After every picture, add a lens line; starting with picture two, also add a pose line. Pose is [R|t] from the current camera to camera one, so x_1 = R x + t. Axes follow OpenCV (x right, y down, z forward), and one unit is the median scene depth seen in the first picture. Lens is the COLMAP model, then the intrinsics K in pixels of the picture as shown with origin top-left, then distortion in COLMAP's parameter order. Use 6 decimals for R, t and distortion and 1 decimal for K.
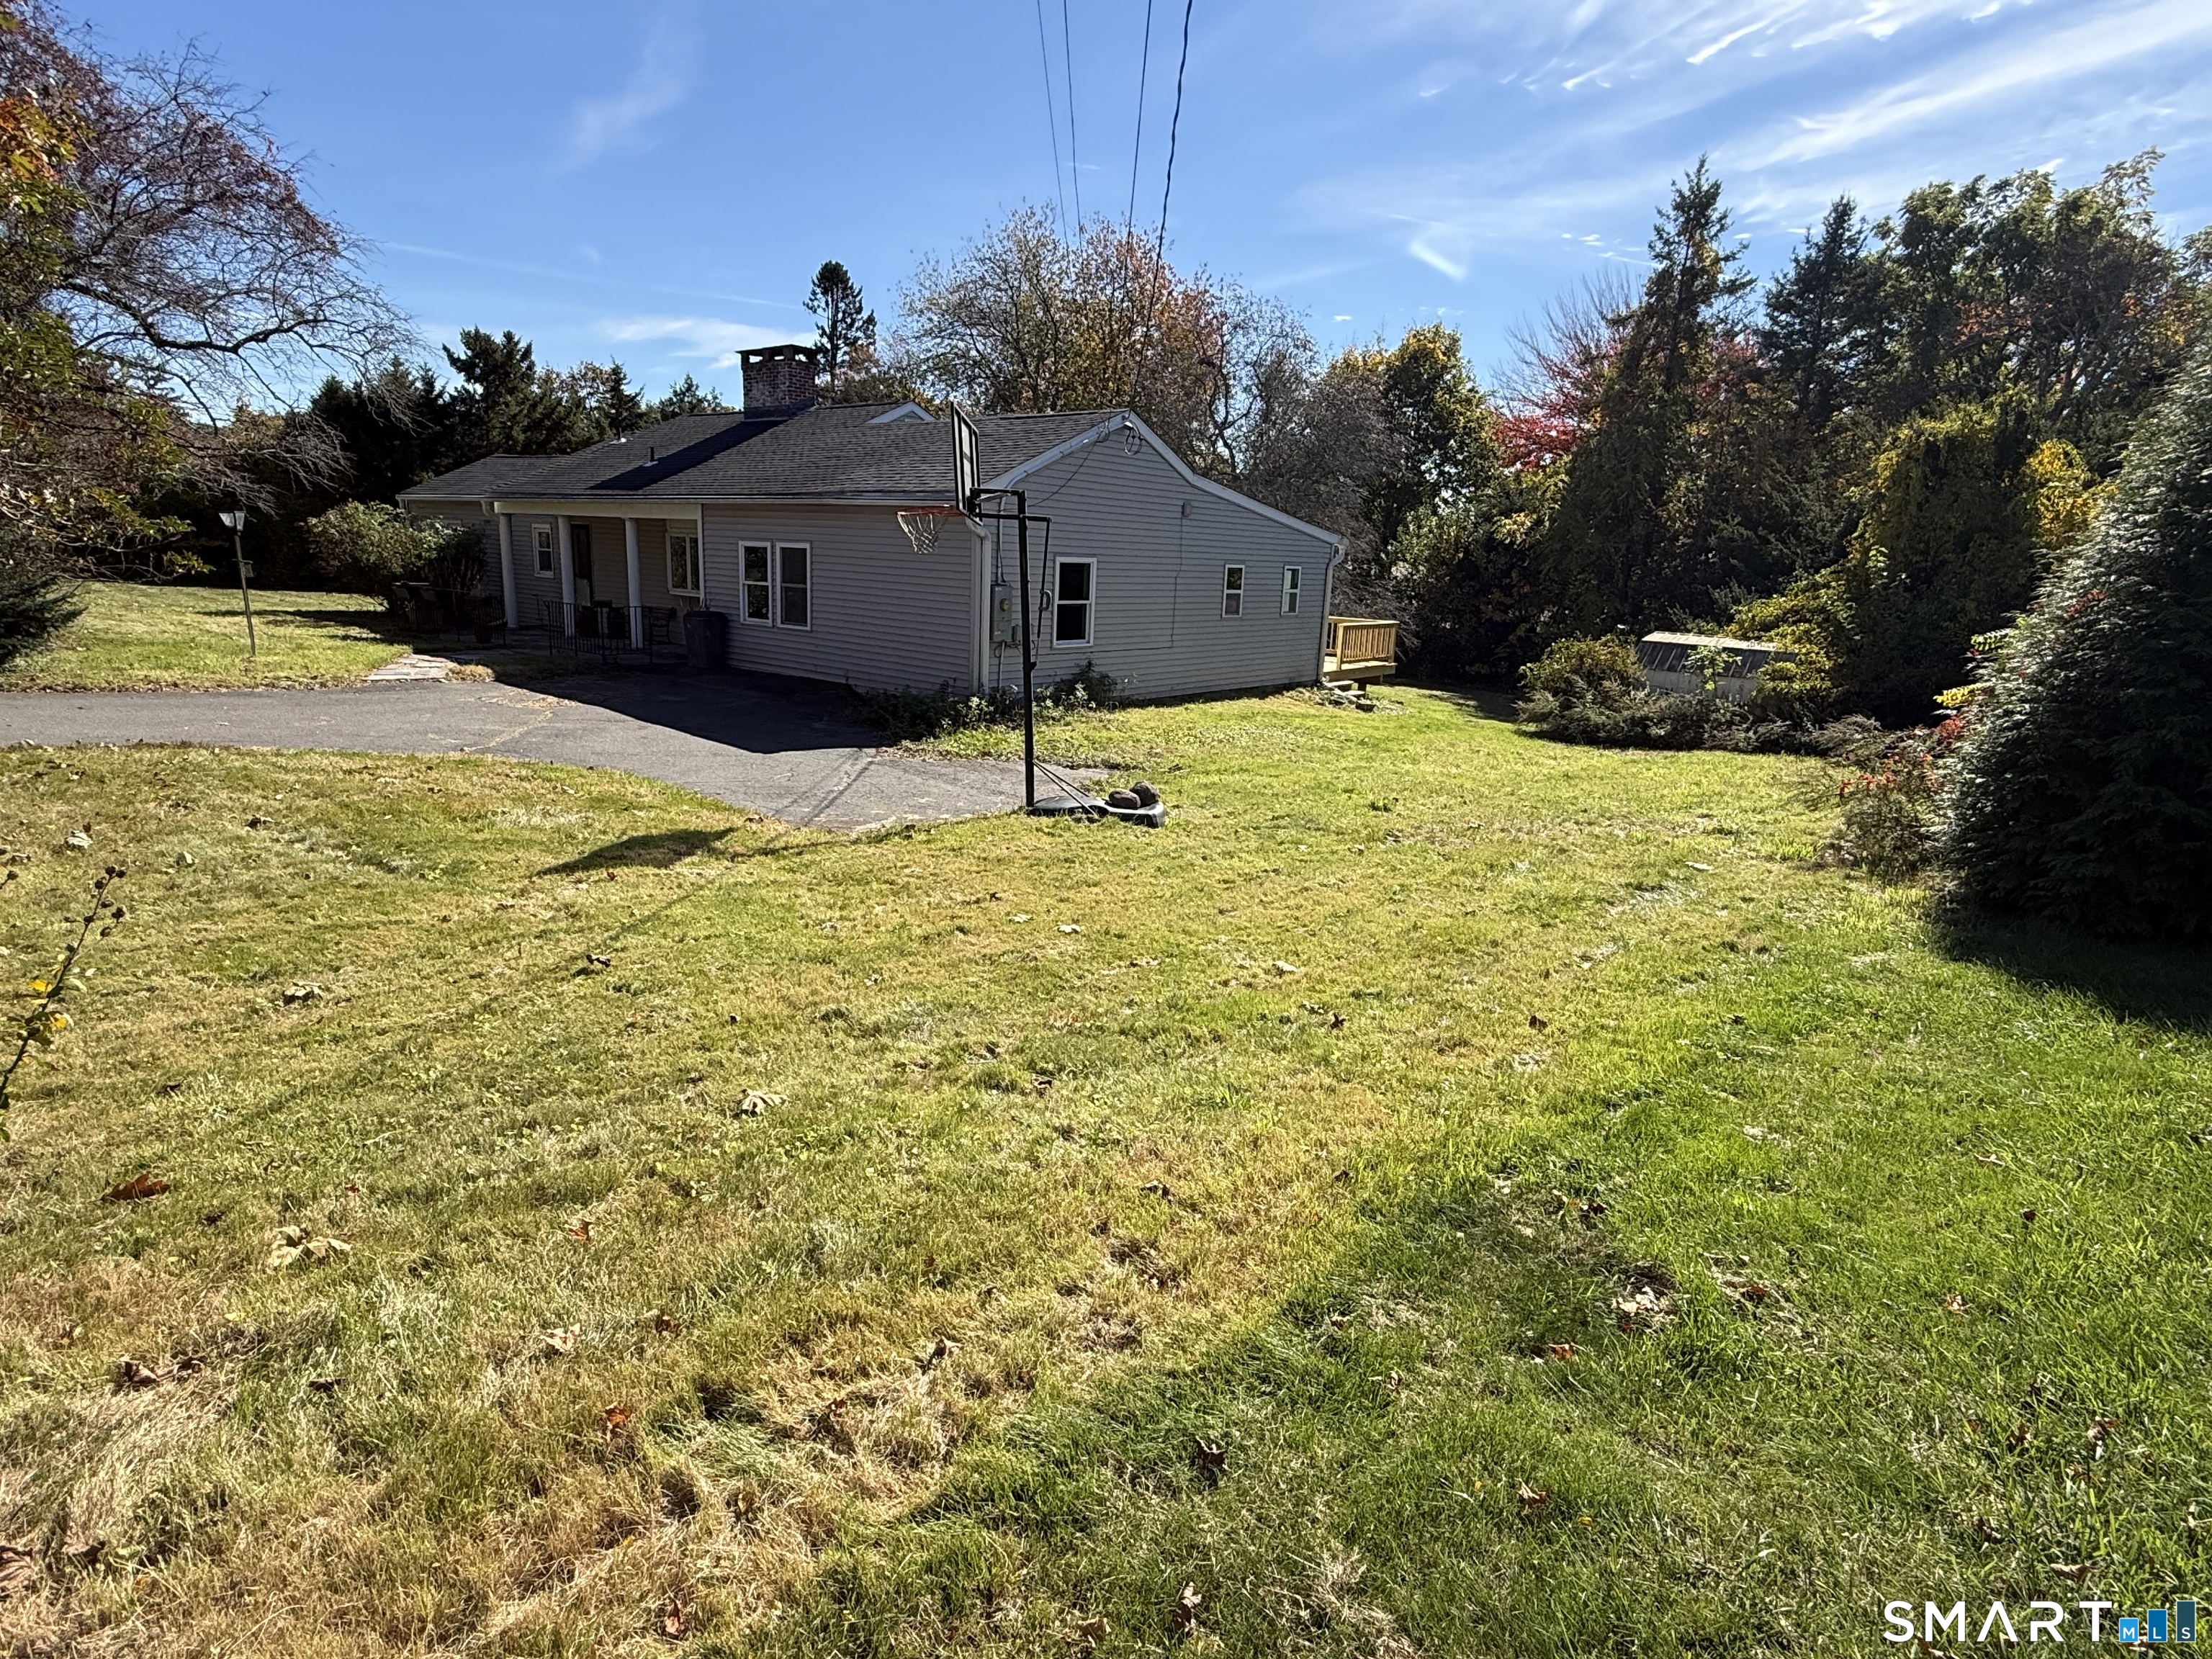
lens RADIAL K [[1160.9, 0, 1103.7], [0, 1160.9, 837.4], [0, 0, 1]] dist [0.001723, 0.001471]
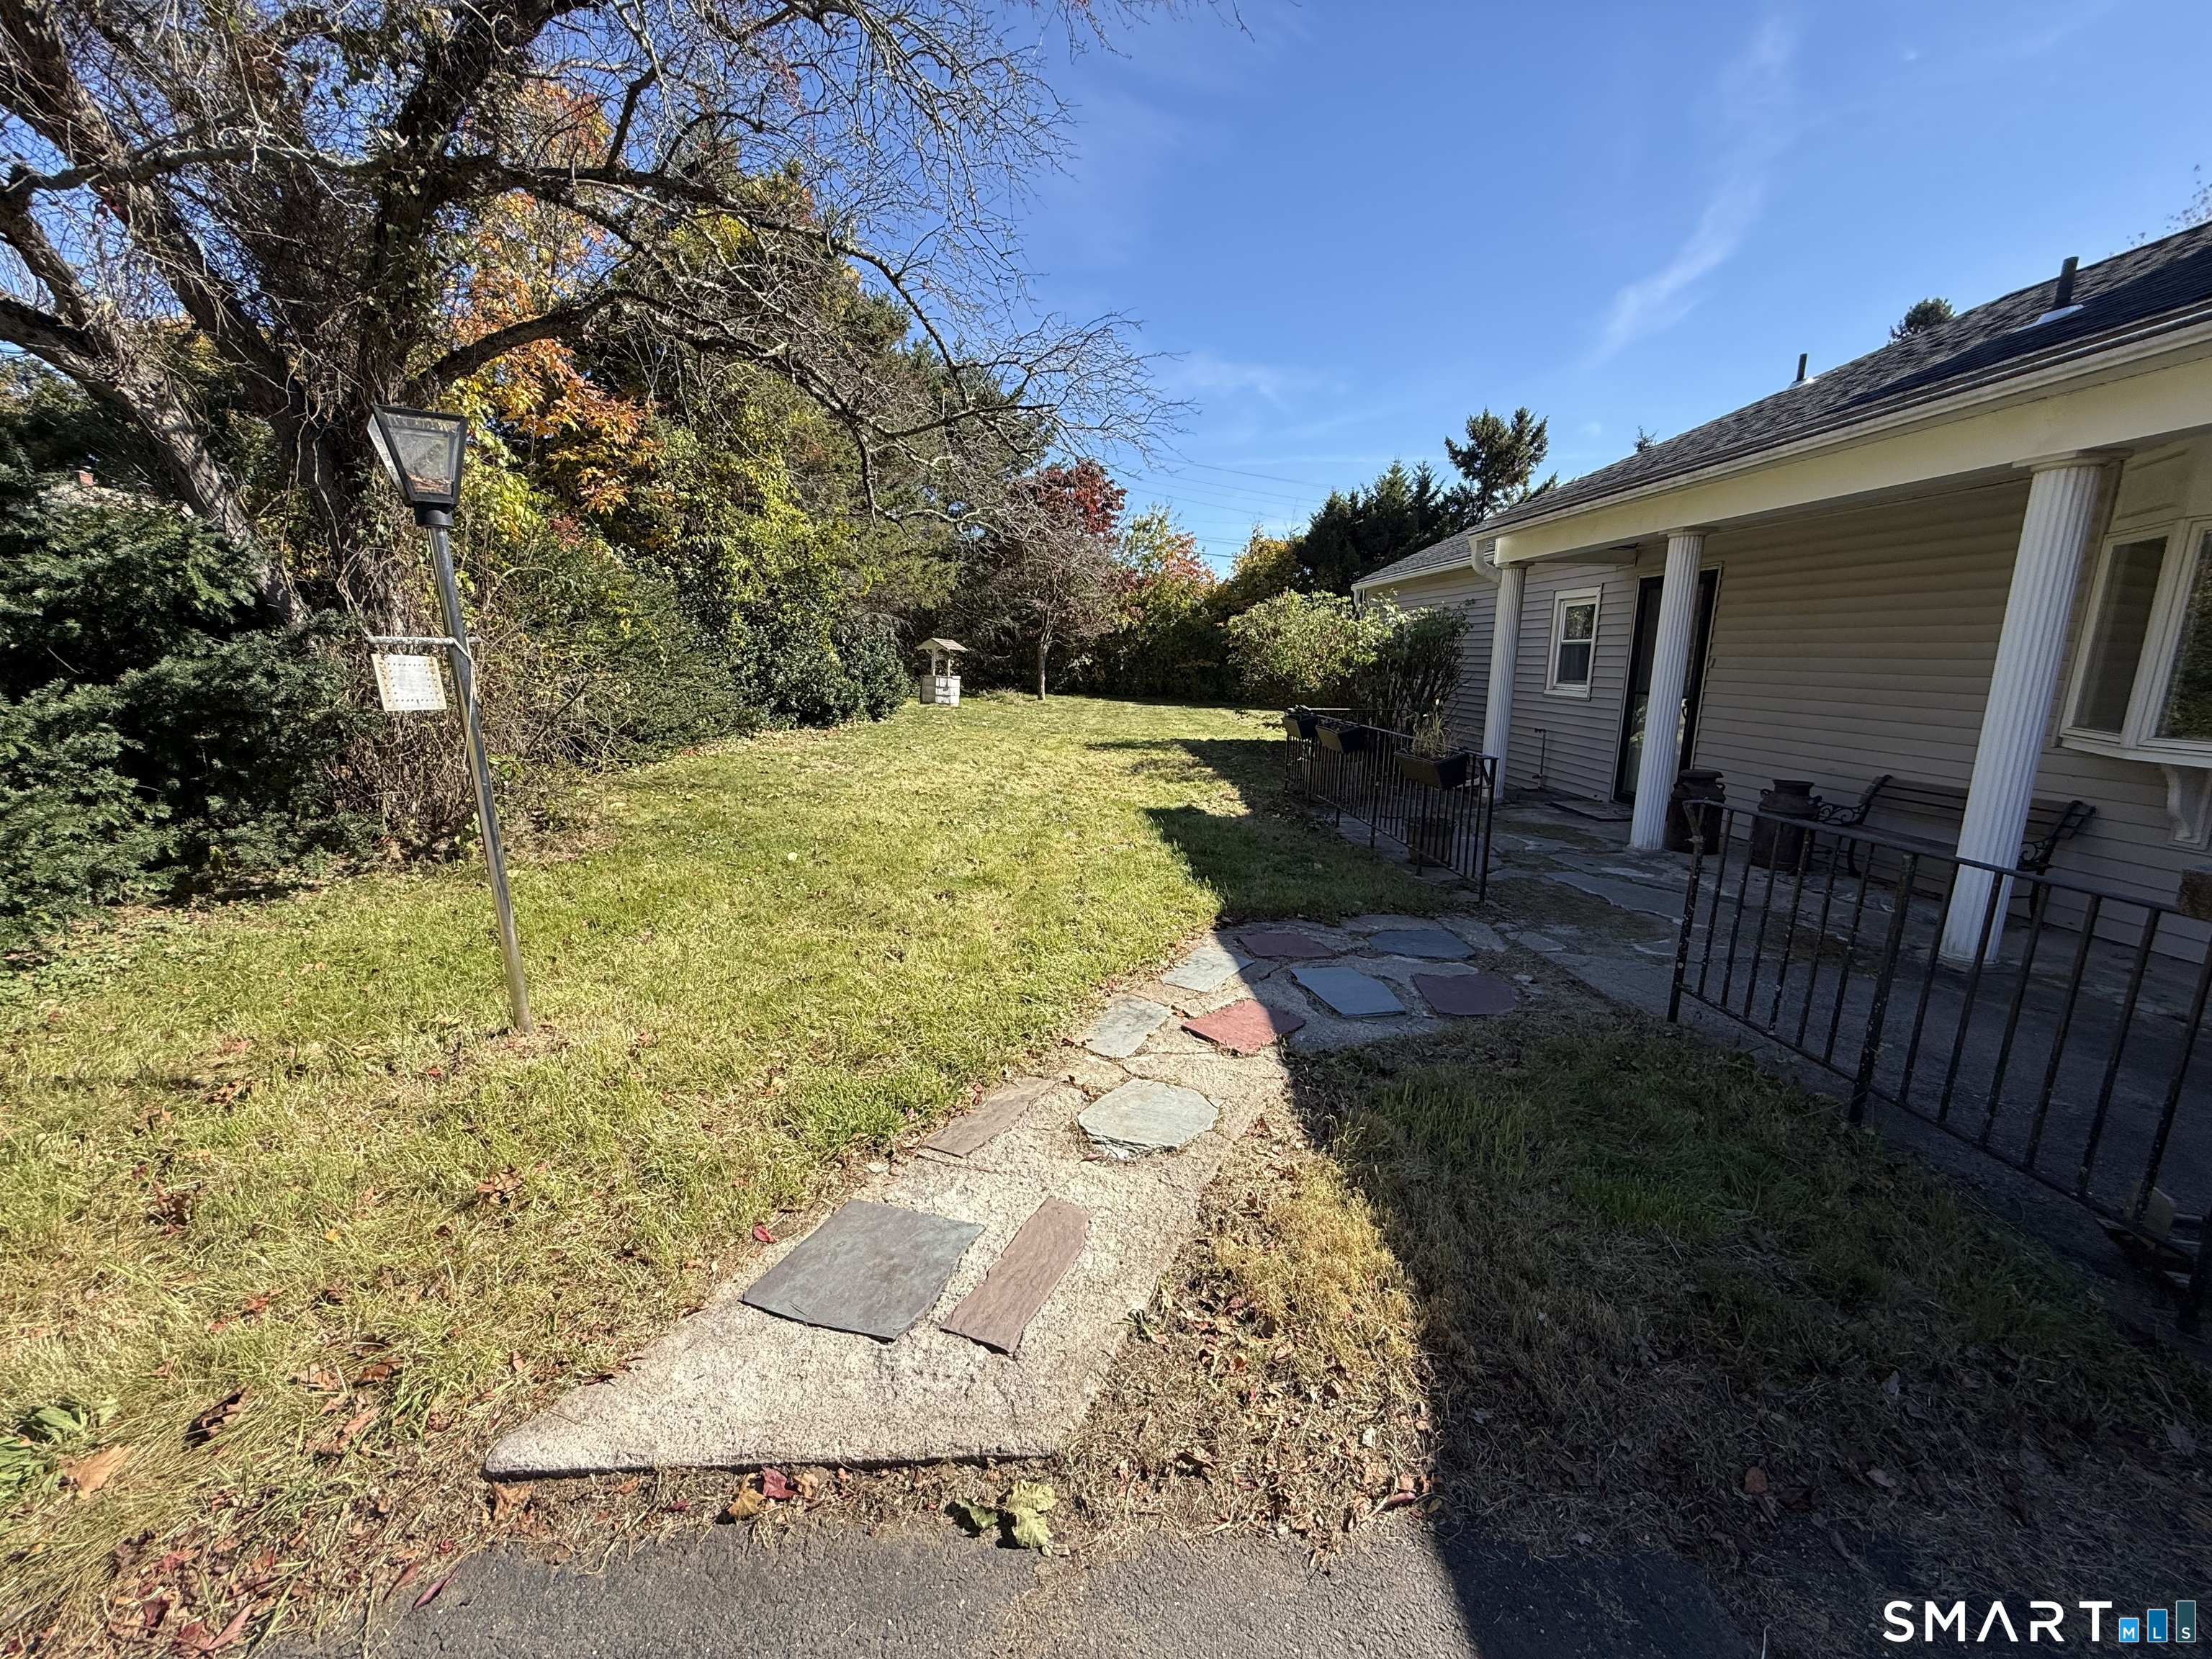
lens RADIAL K [[876.9, 0, 1099.8], [0, 876.9, 827.4], [0, 0, 1]] dist [0.000172, -0.000087]
pose [[0.657959, 0.107075, -0.745403, -0.215097], [-0.157015, 0.987591, 0.003269, -0.090920], [0.736503, 0.114889, 0.666607, 0.400576]]
